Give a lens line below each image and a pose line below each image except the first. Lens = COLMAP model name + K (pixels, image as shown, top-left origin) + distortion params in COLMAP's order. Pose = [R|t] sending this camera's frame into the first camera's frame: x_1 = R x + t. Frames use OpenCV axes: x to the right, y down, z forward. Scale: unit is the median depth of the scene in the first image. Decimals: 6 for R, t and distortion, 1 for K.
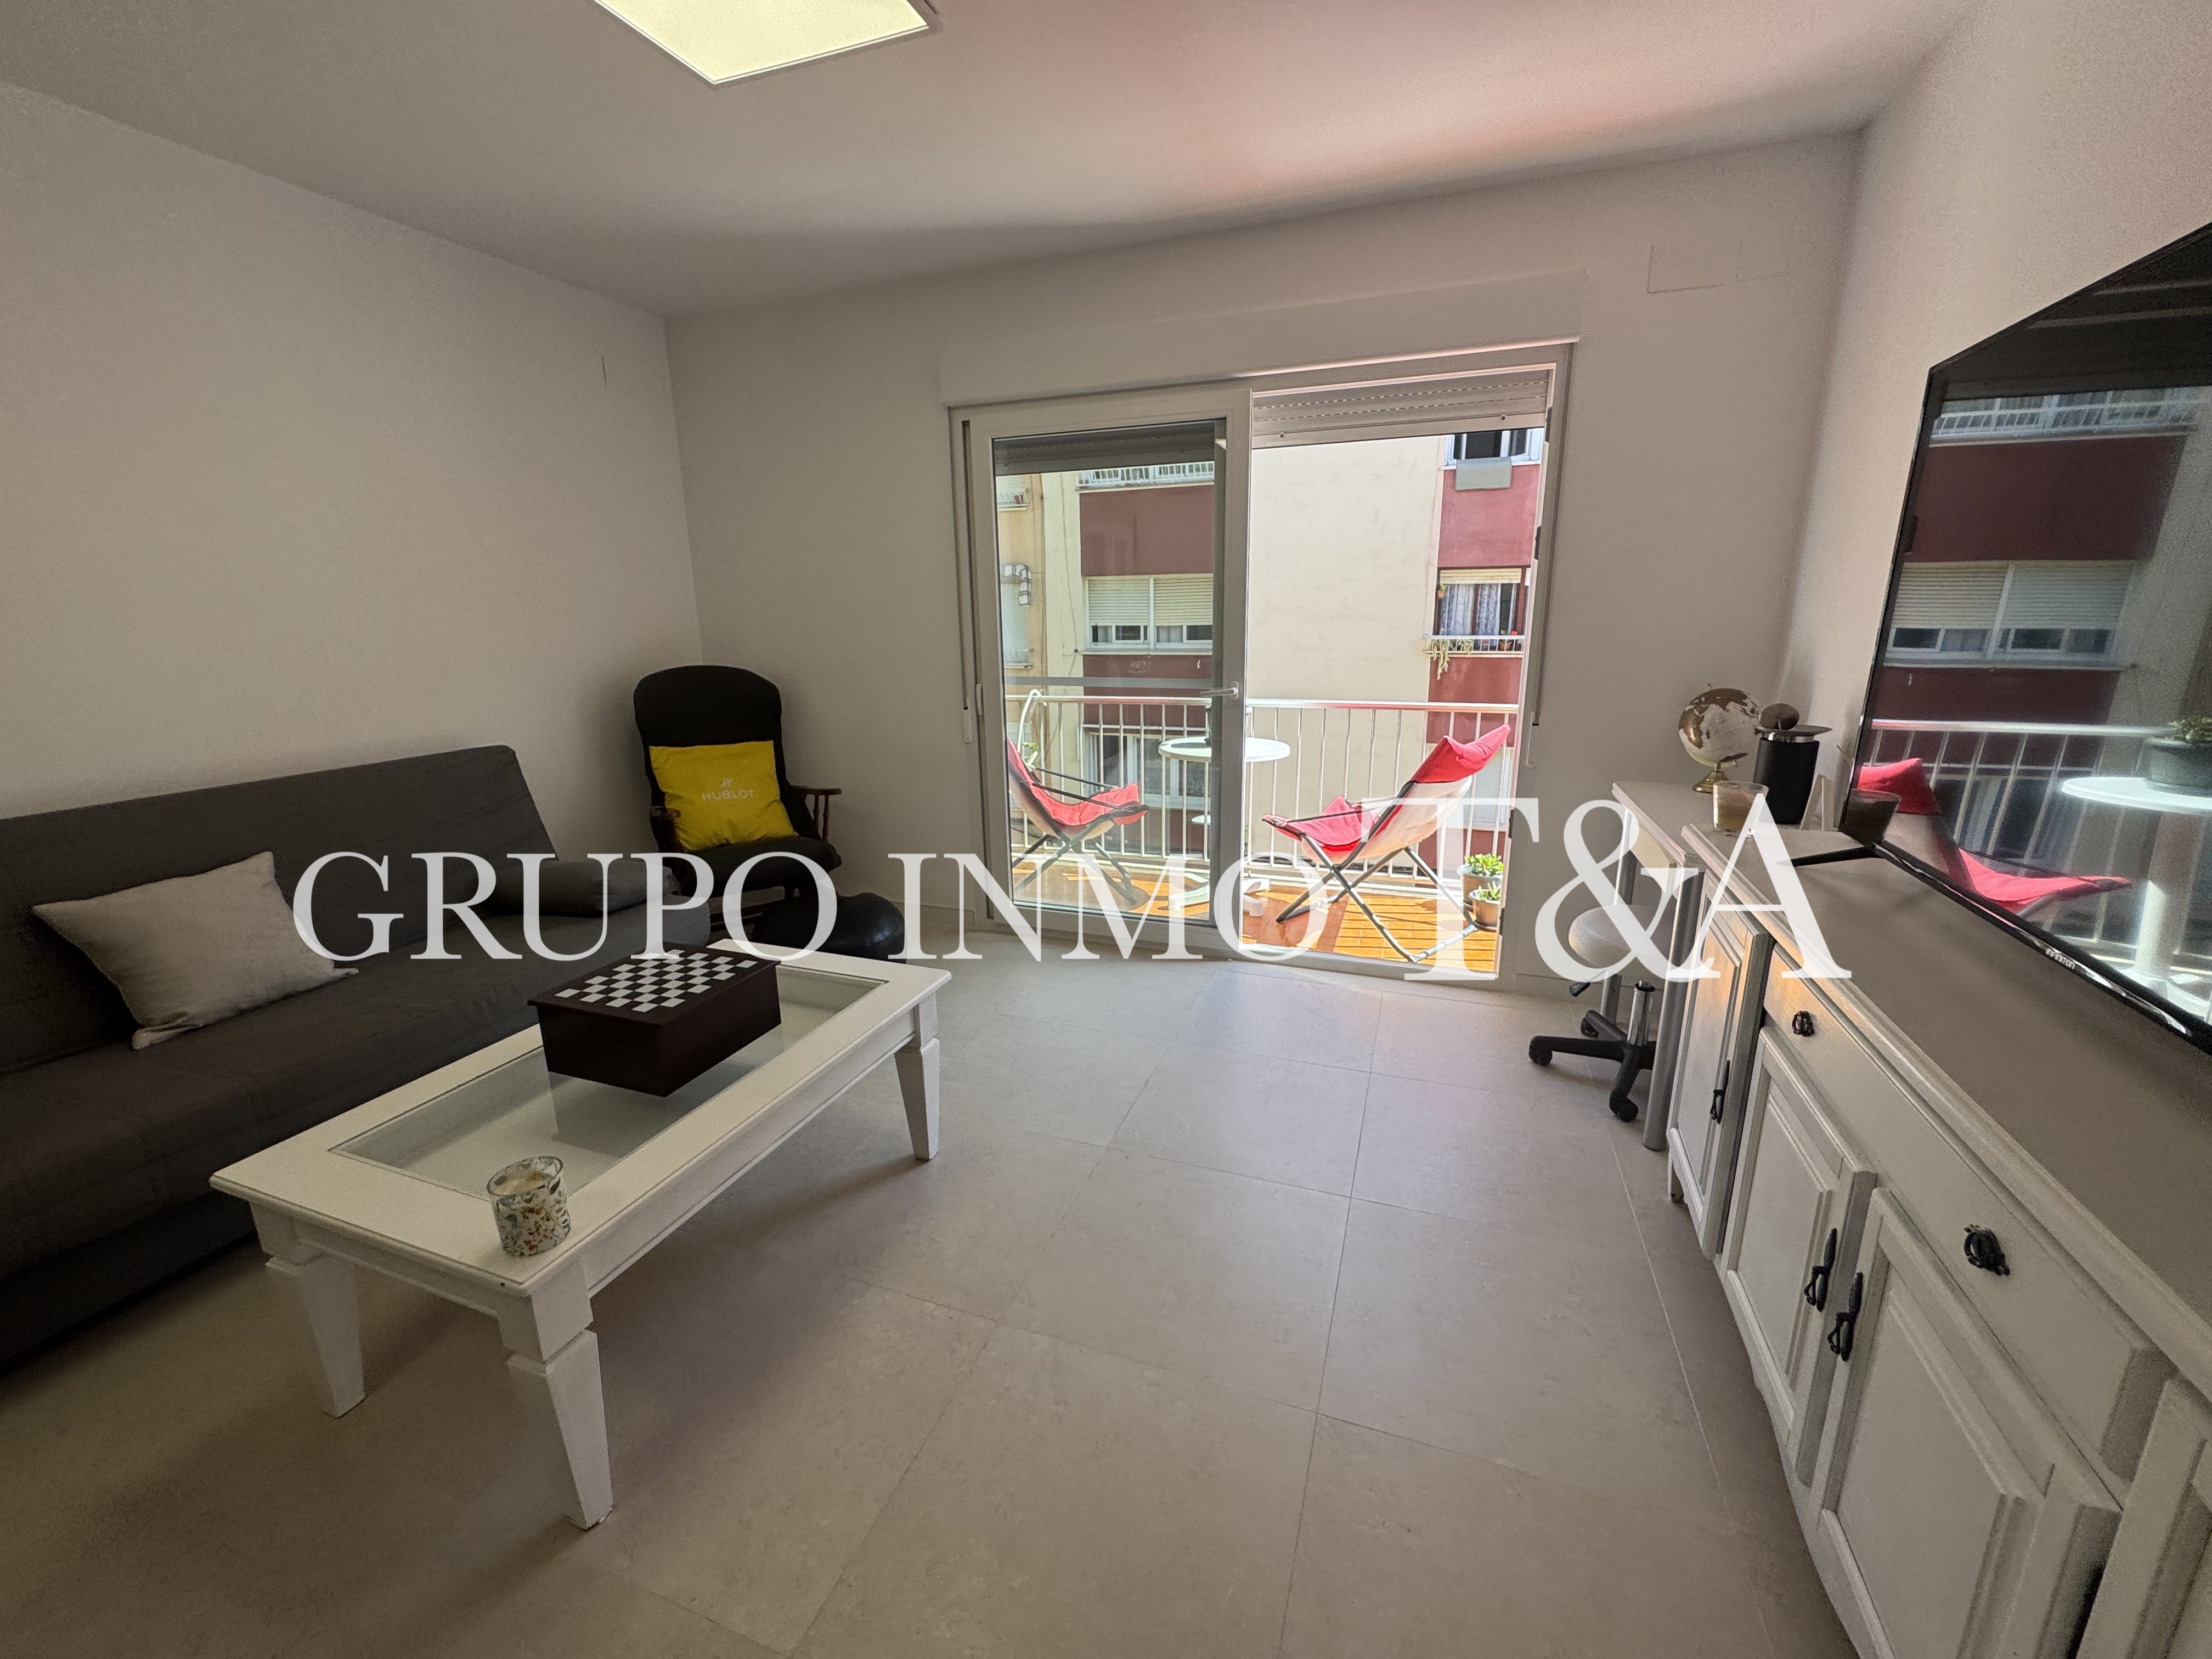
lens RADIAL K [[889.6, 0, 1112.8], [0, 889.6, 814.7], [0, 0, 1]] dist [-0.003053, -0.000121]
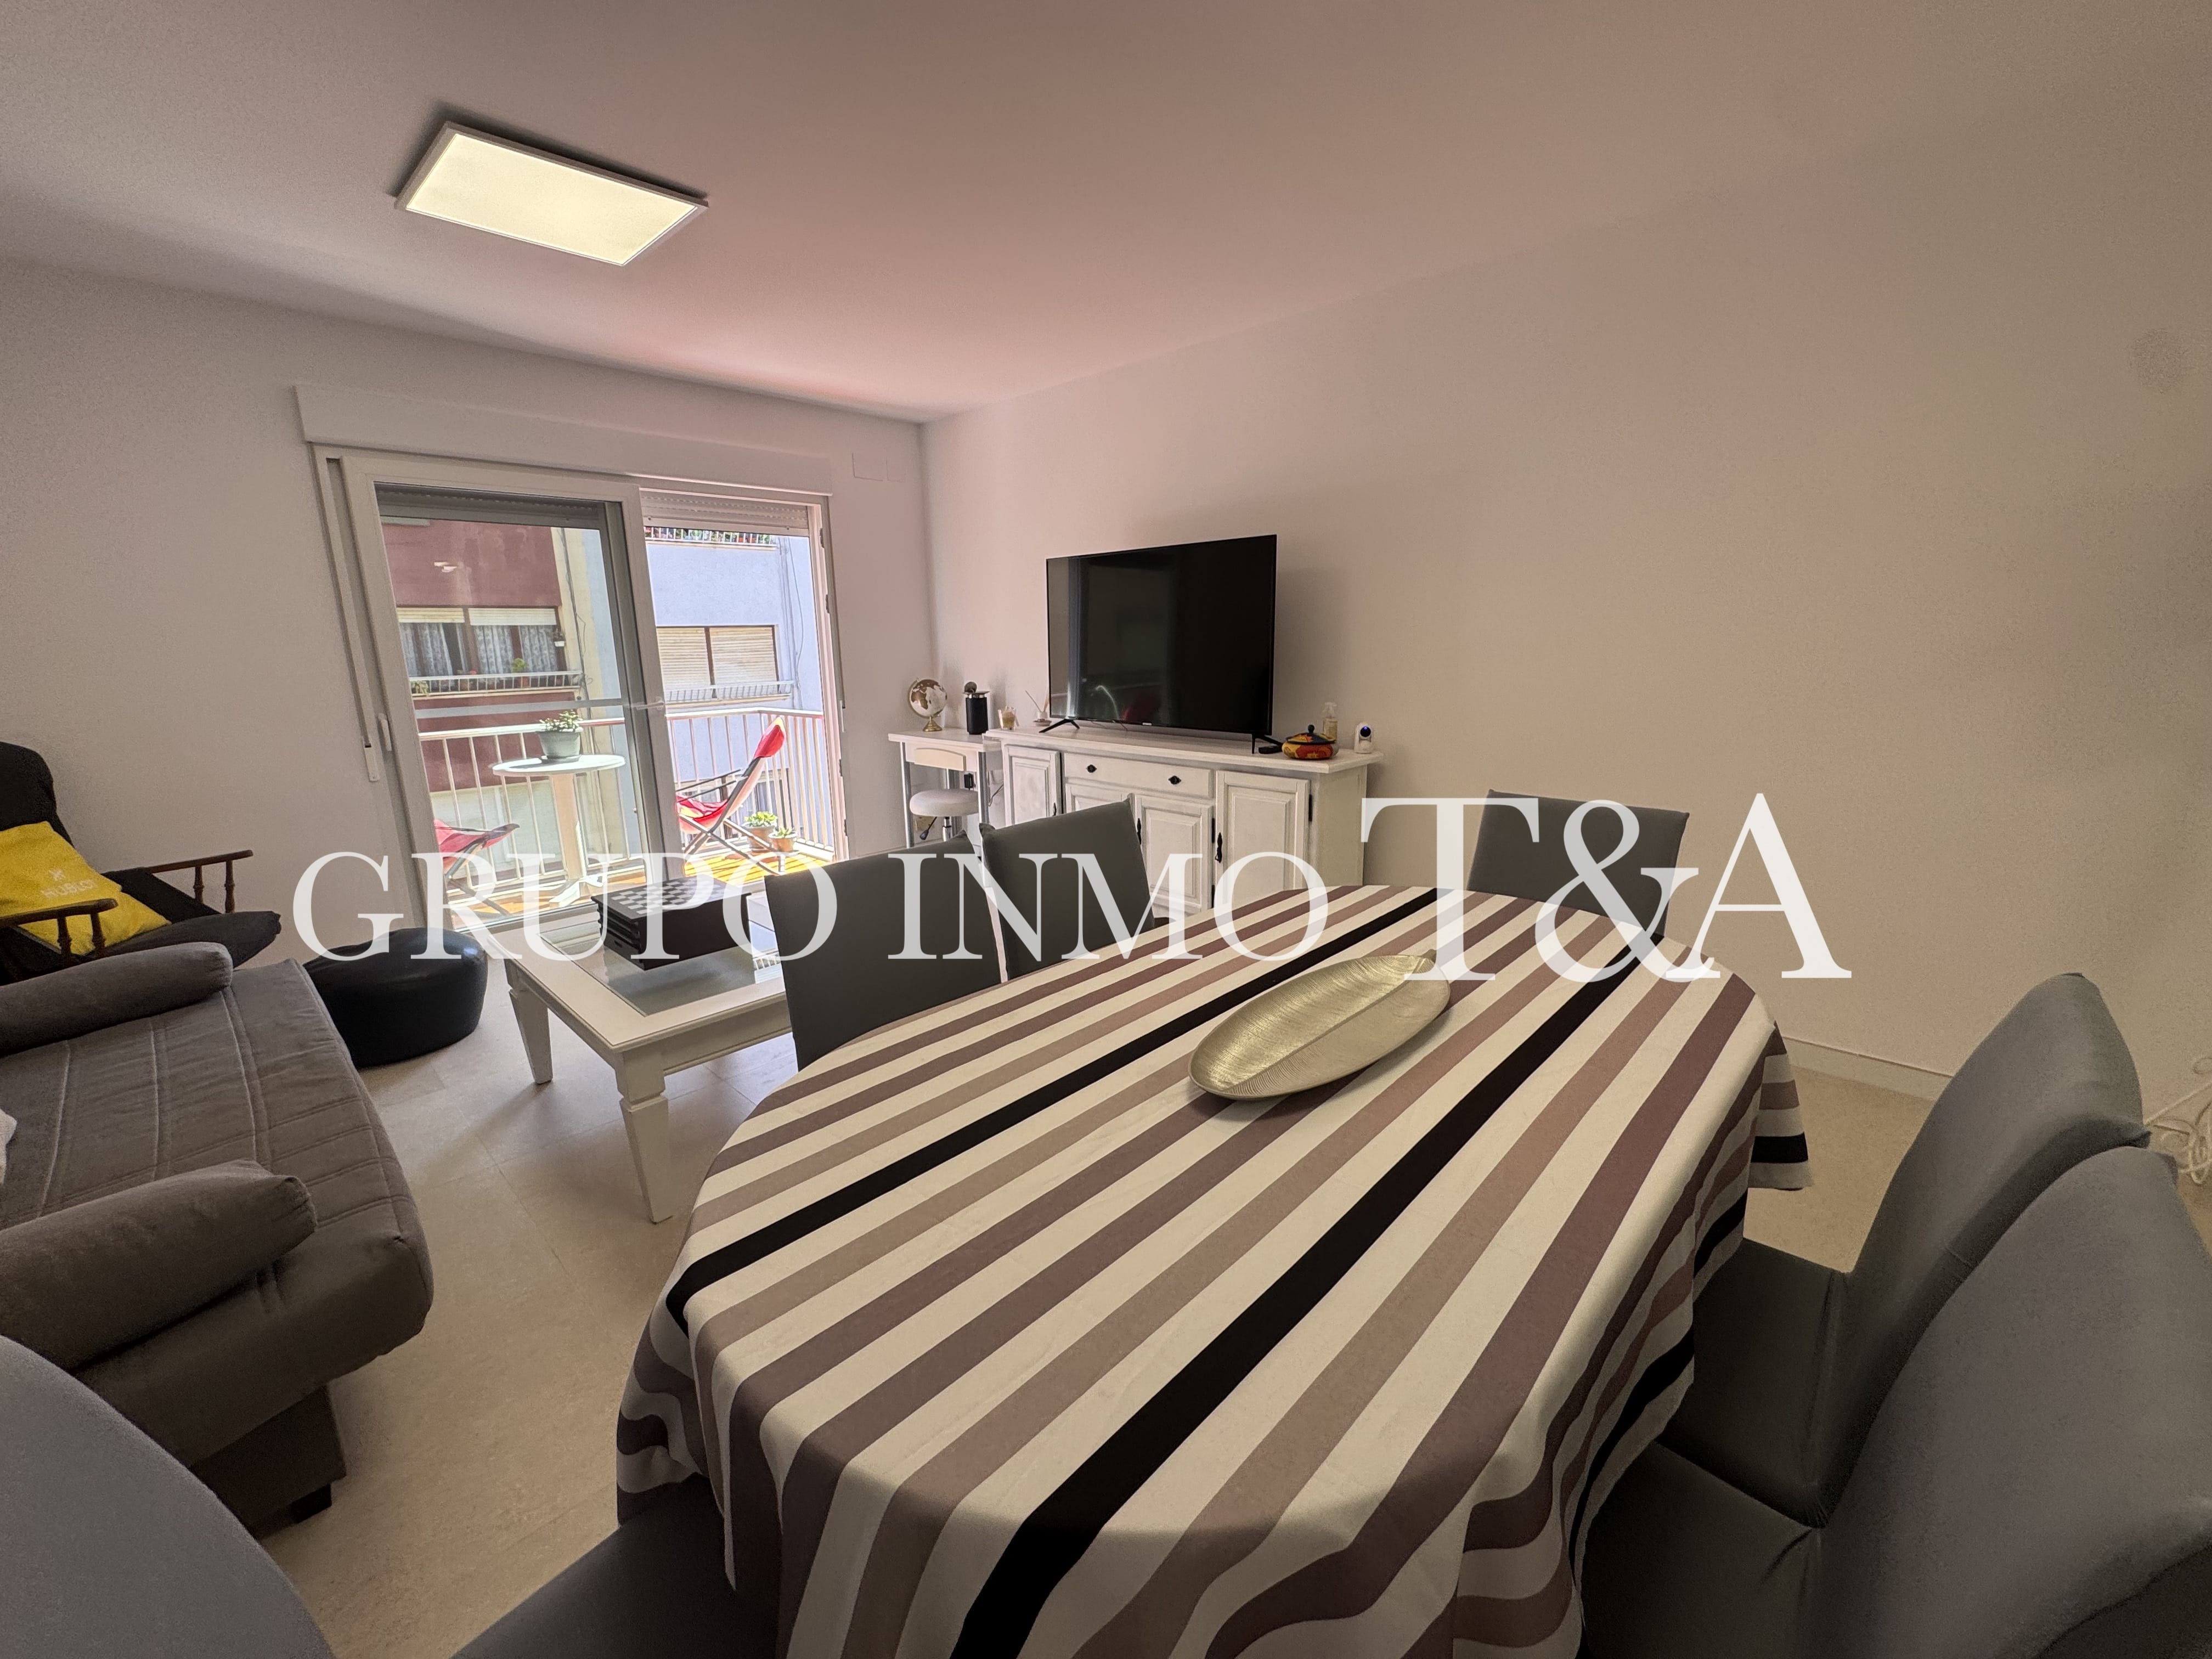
lens RADIAL K [[889.6, 0, 1098.7], [0, 889.6, 823.8], [0, 0, 1]] dist [-0.003053, -0.000121]
pose [[0.392595, -0.187468, 0.900402, -0.757035], [0.218299, 0.970022, 0.106780, 0.034498], [-0.893428, 0.154636, 0.421751, -0.118159]]
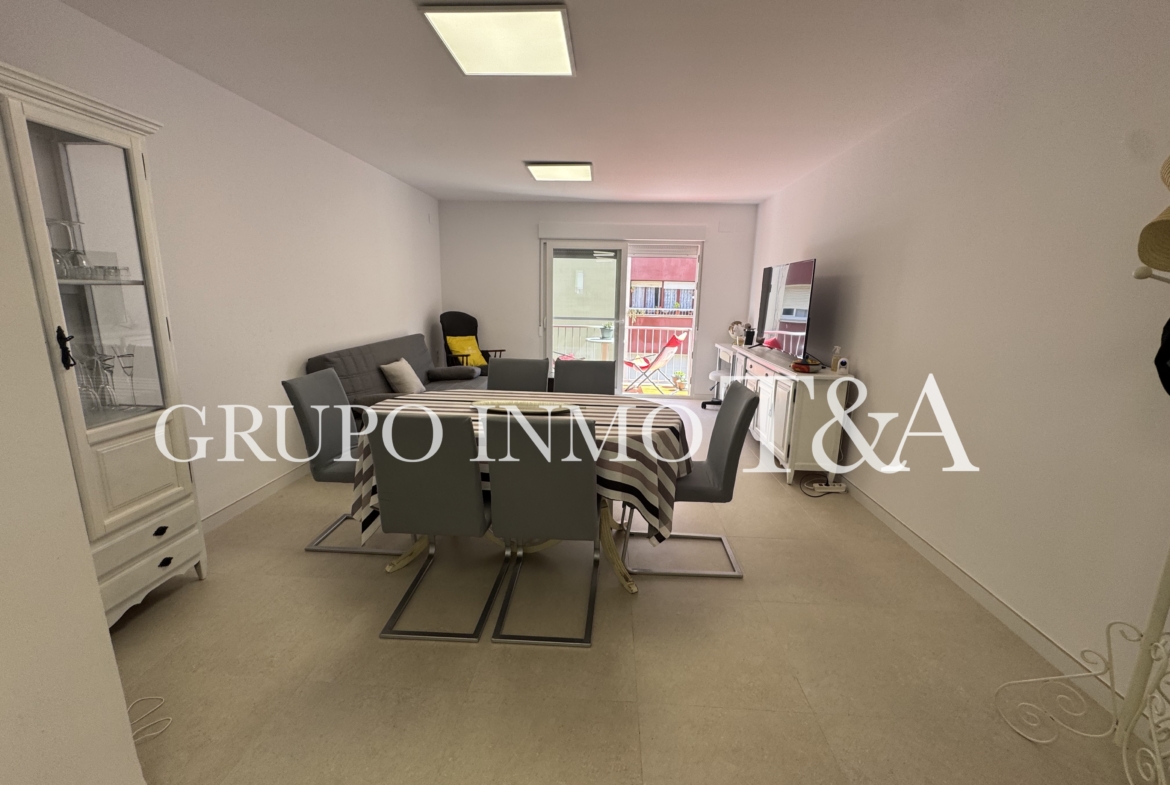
lens RADIAL K [[478.0, 0, 587.2], [0, 478.0, 390.3], [0, 0, 1]] dist [0.001276, 0.000003]
pose [[0.953872, -0.025774, 0.299104, -0.547156], [0.032335, 0.999332, -0.017005, 0.159700], [-0.298466, 0.025892, 0.954069, -0.763184]]
